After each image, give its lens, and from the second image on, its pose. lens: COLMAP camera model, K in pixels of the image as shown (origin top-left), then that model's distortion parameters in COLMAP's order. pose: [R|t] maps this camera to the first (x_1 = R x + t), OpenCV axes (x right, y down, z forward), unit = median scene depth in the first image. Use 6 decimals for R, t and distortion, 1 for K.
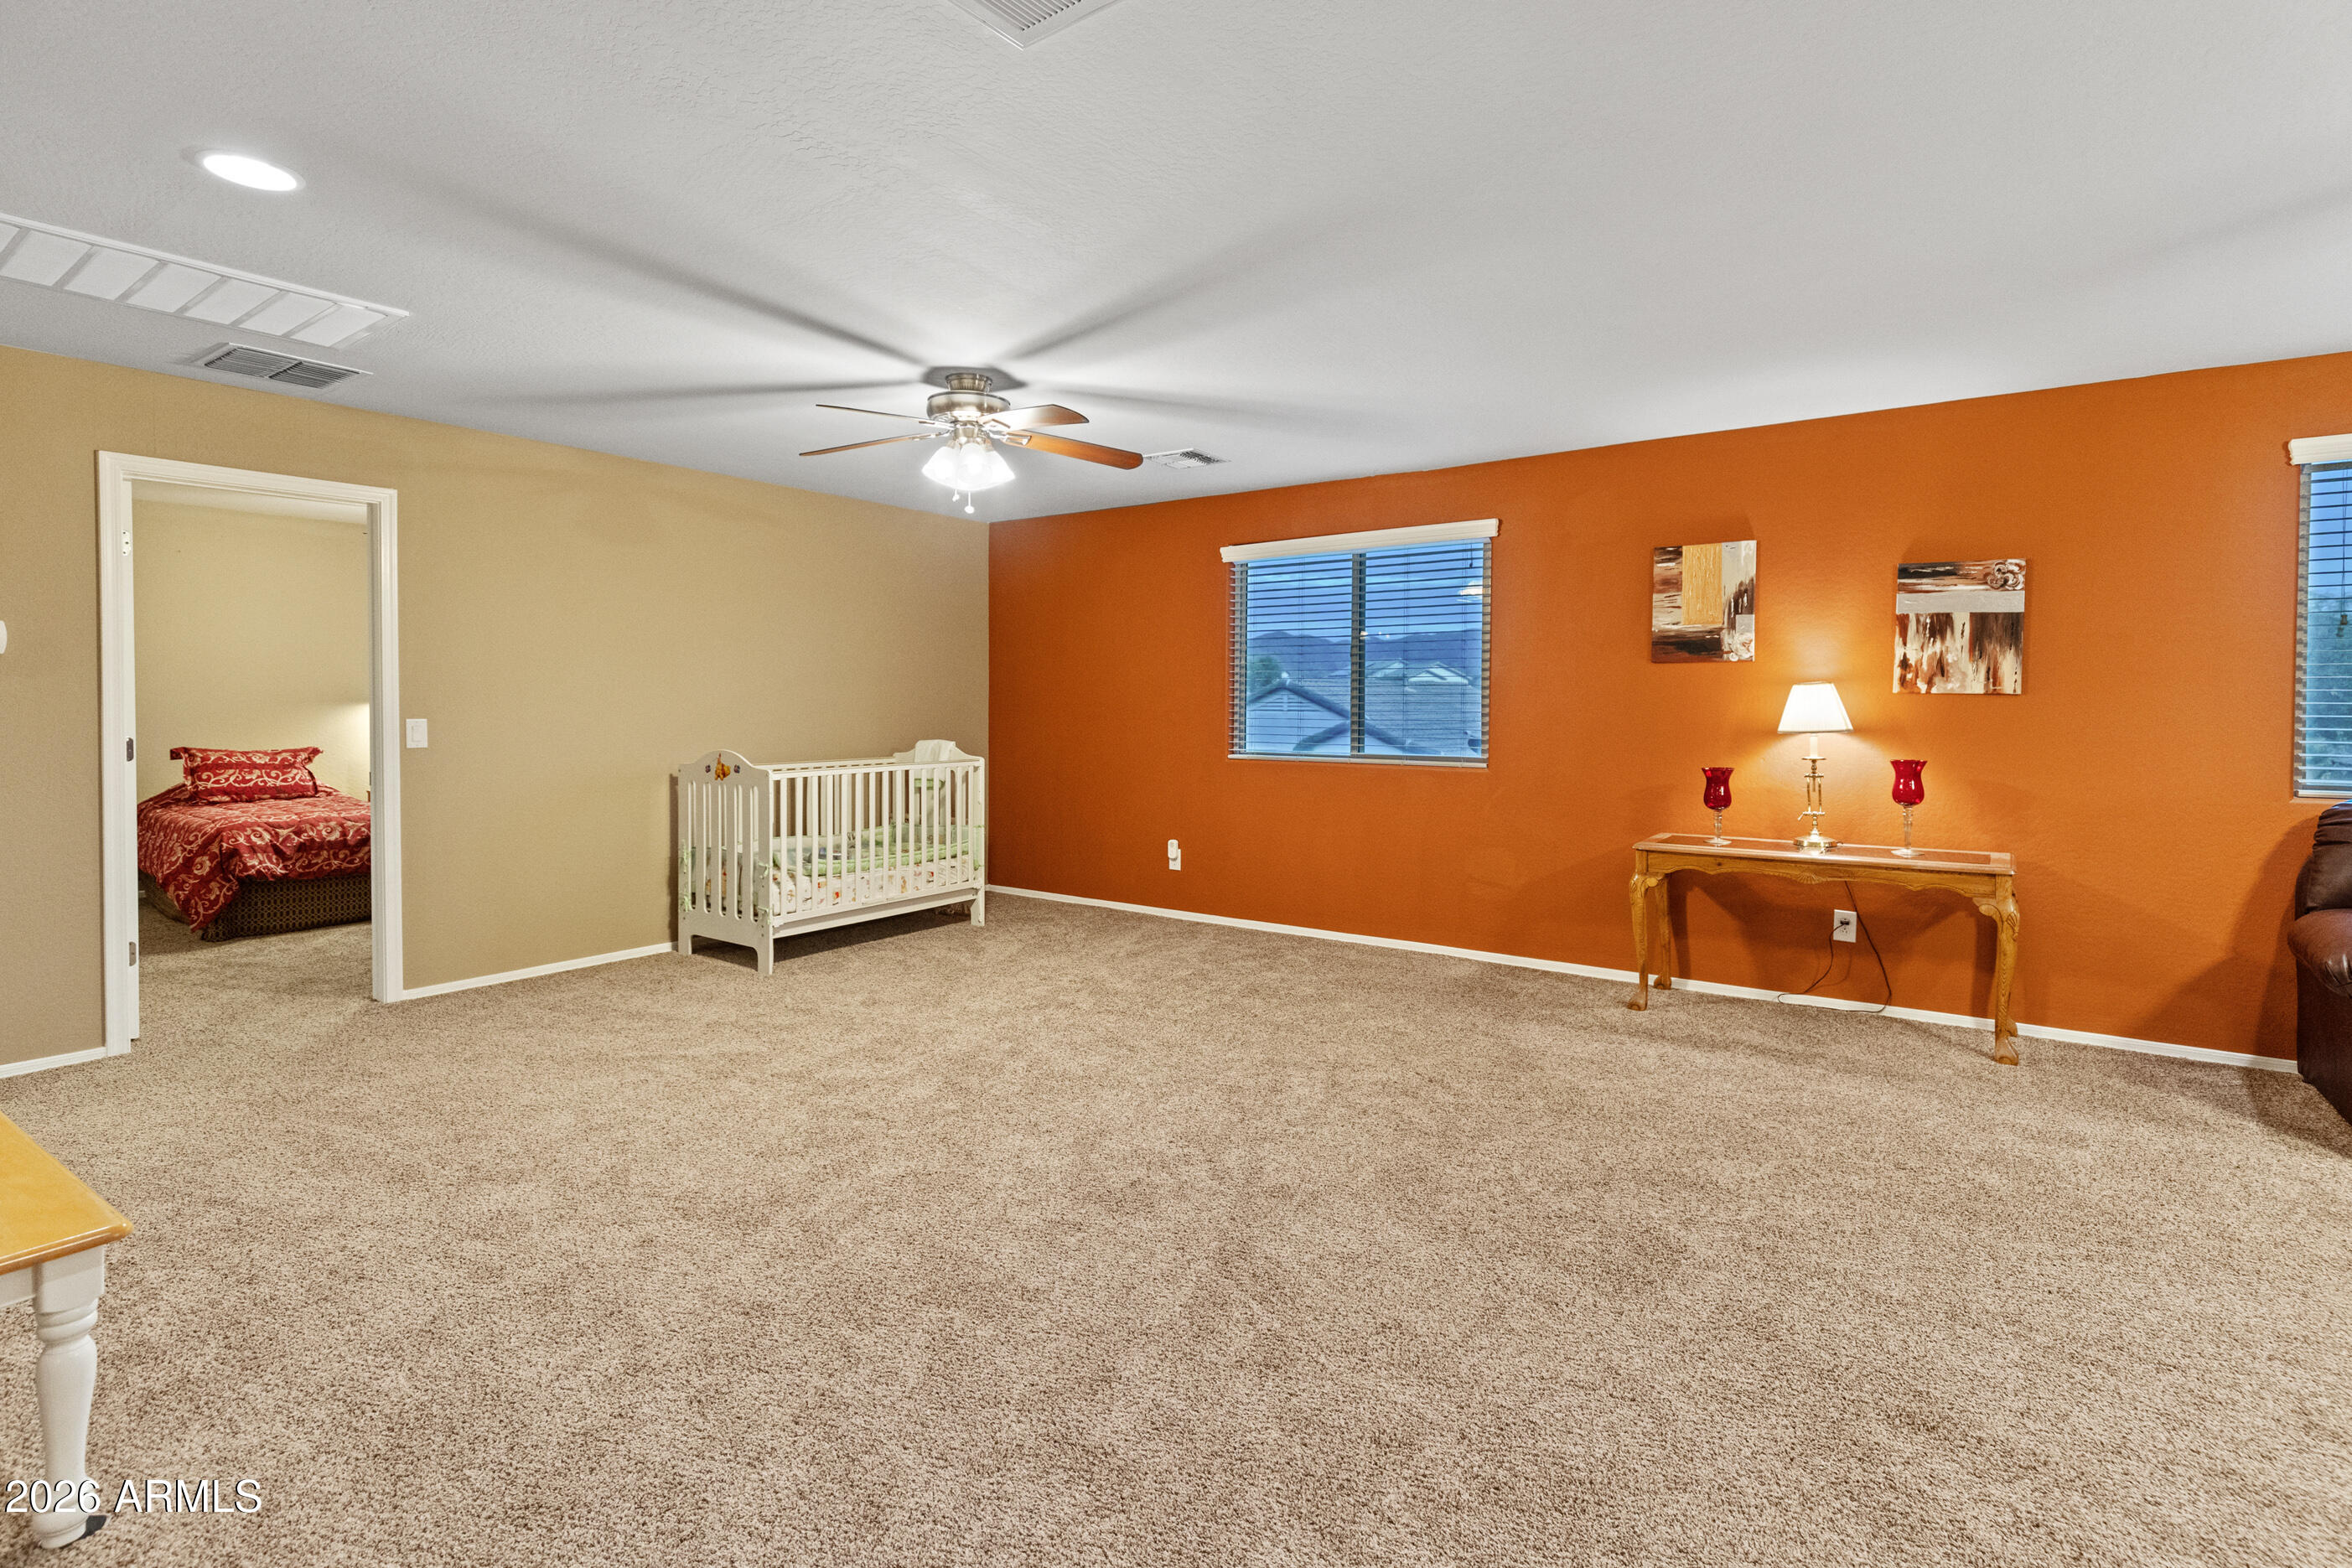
lens RADIAL K [[1129.1, 0, 1179.6], [0, 1129.1, 720.8], [0, 0, 1]] dist [-0.000043, -0.000161]
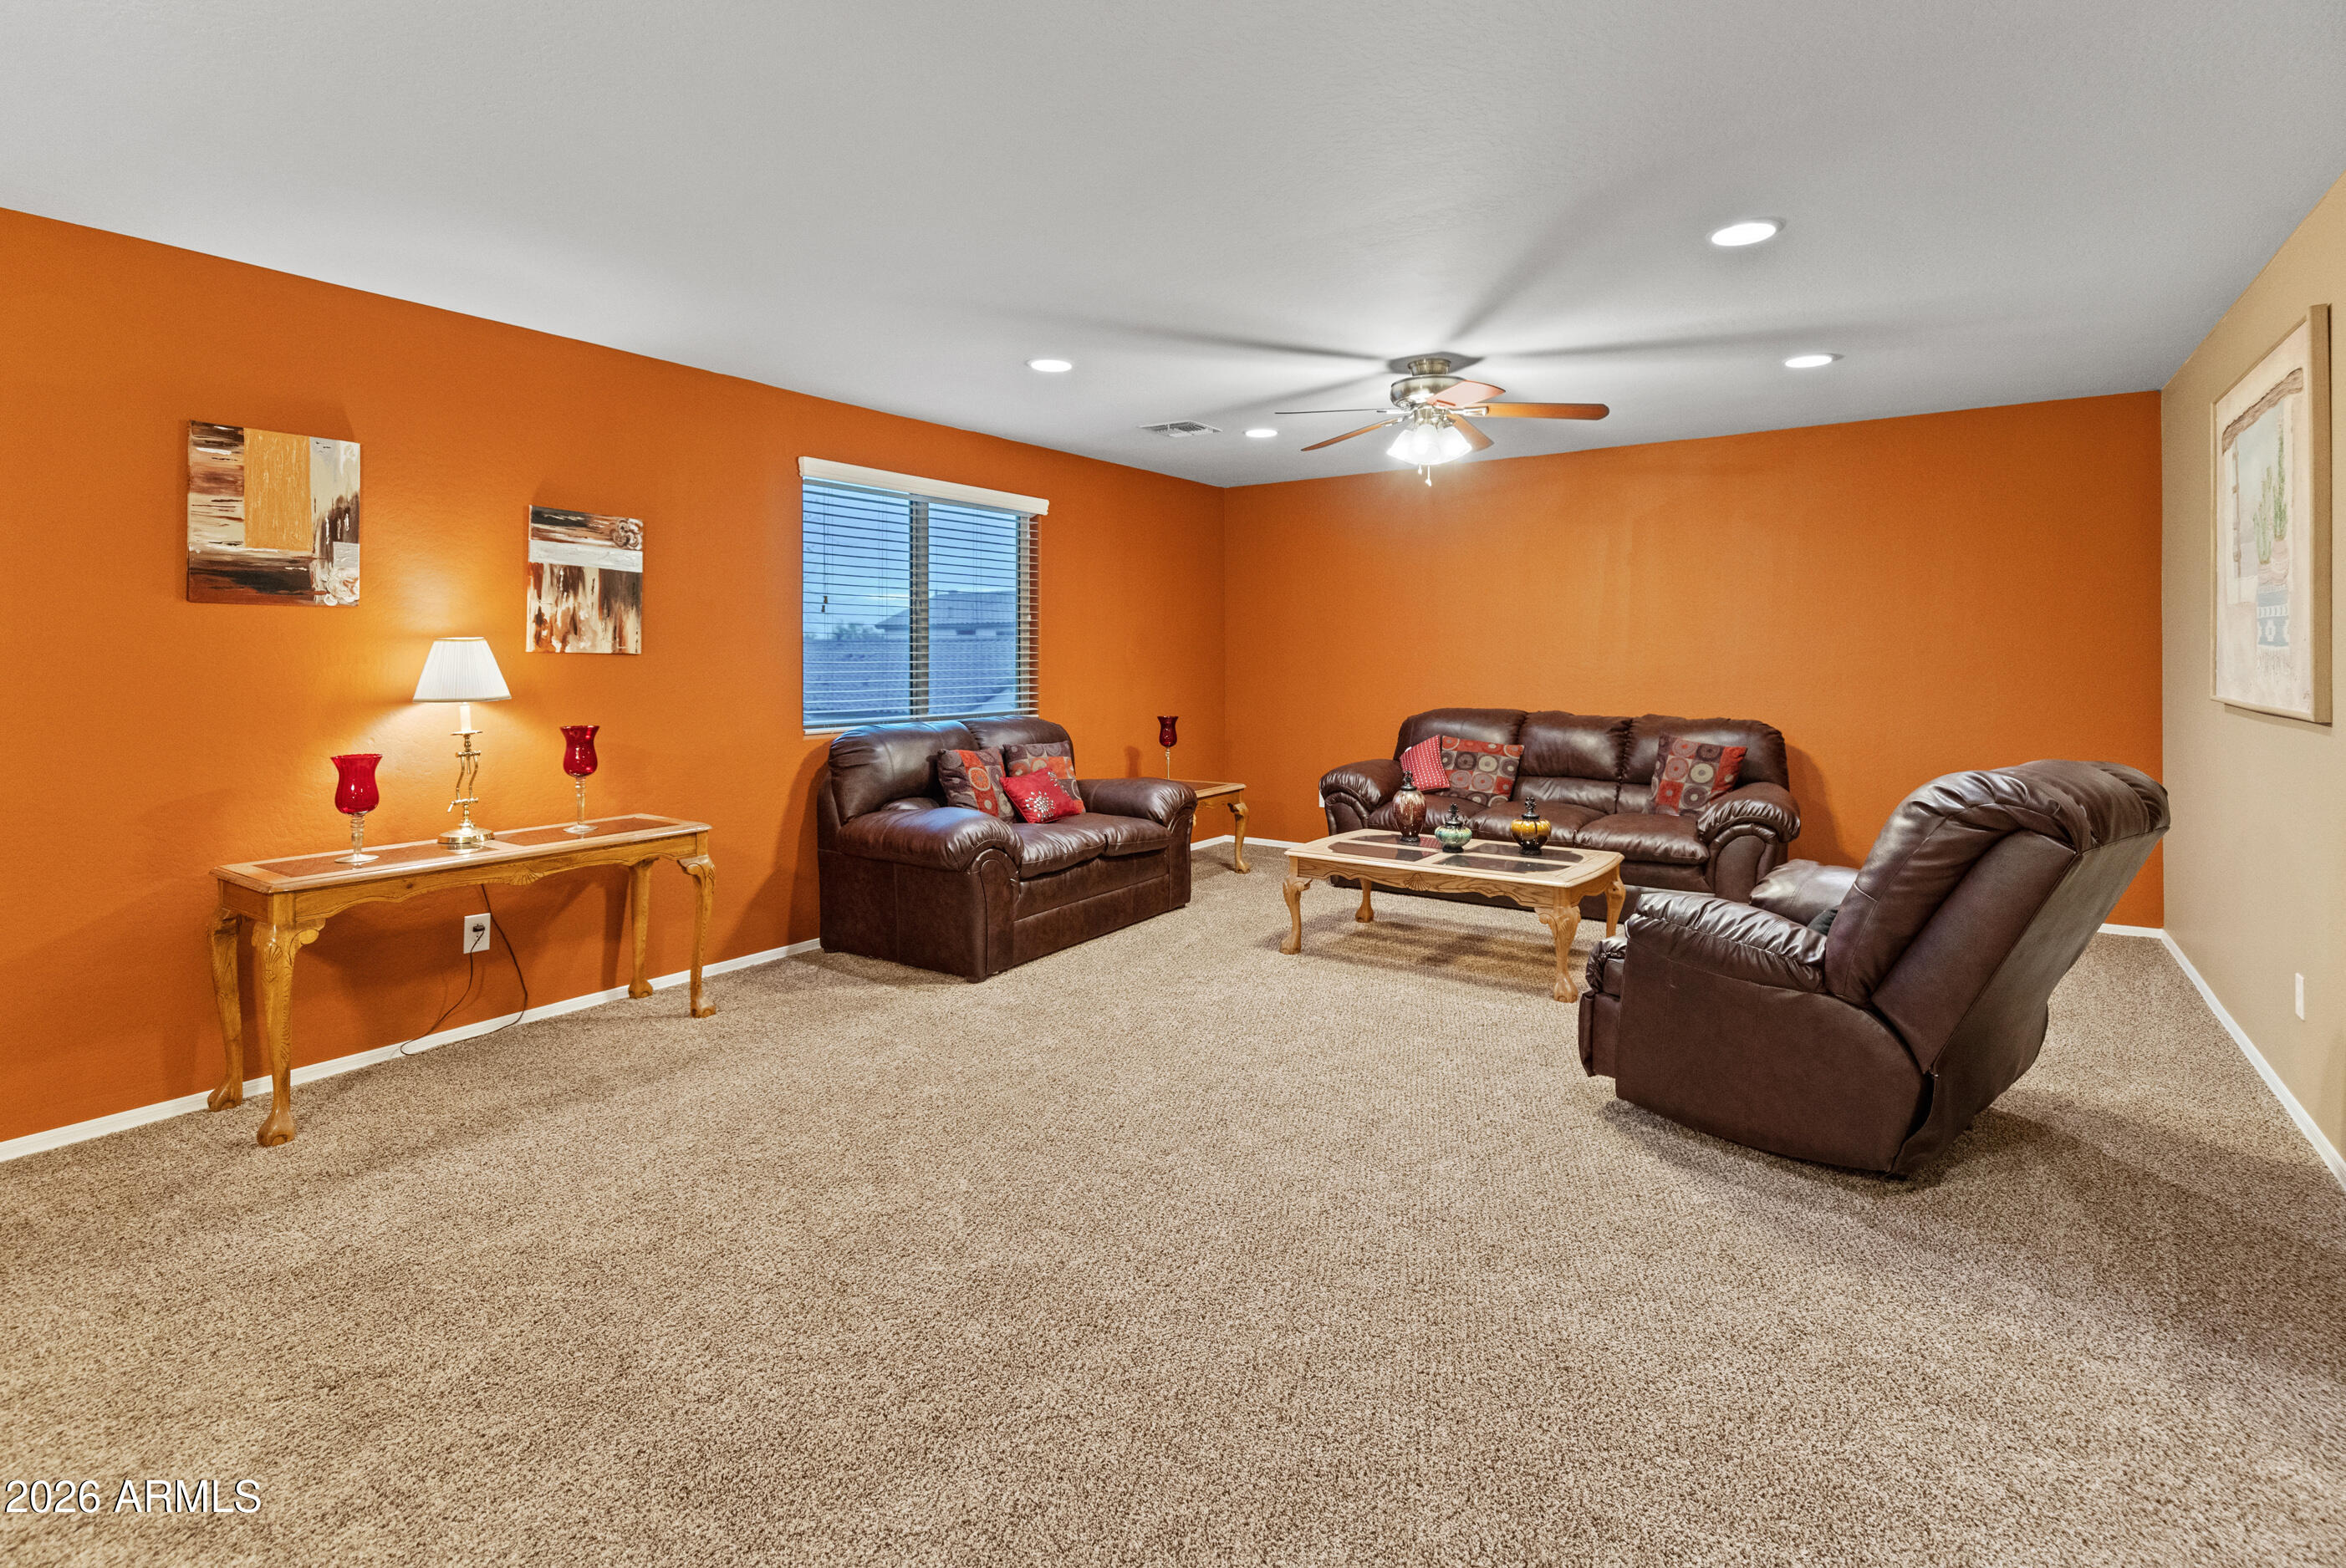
lens RADIAL K [[1122.8, 0, 1208.4], [0, 1122.8, 664.1], [0, 0, 1]] dist [0.001043, 0.000195]
pose [[-0.046774, -0.004610, 0.998895, -0.247106], [0.019165, 0.999801, 0.005511, -0.009232], [-0.998722, 0.019401, -0.046676, 0.479966]]
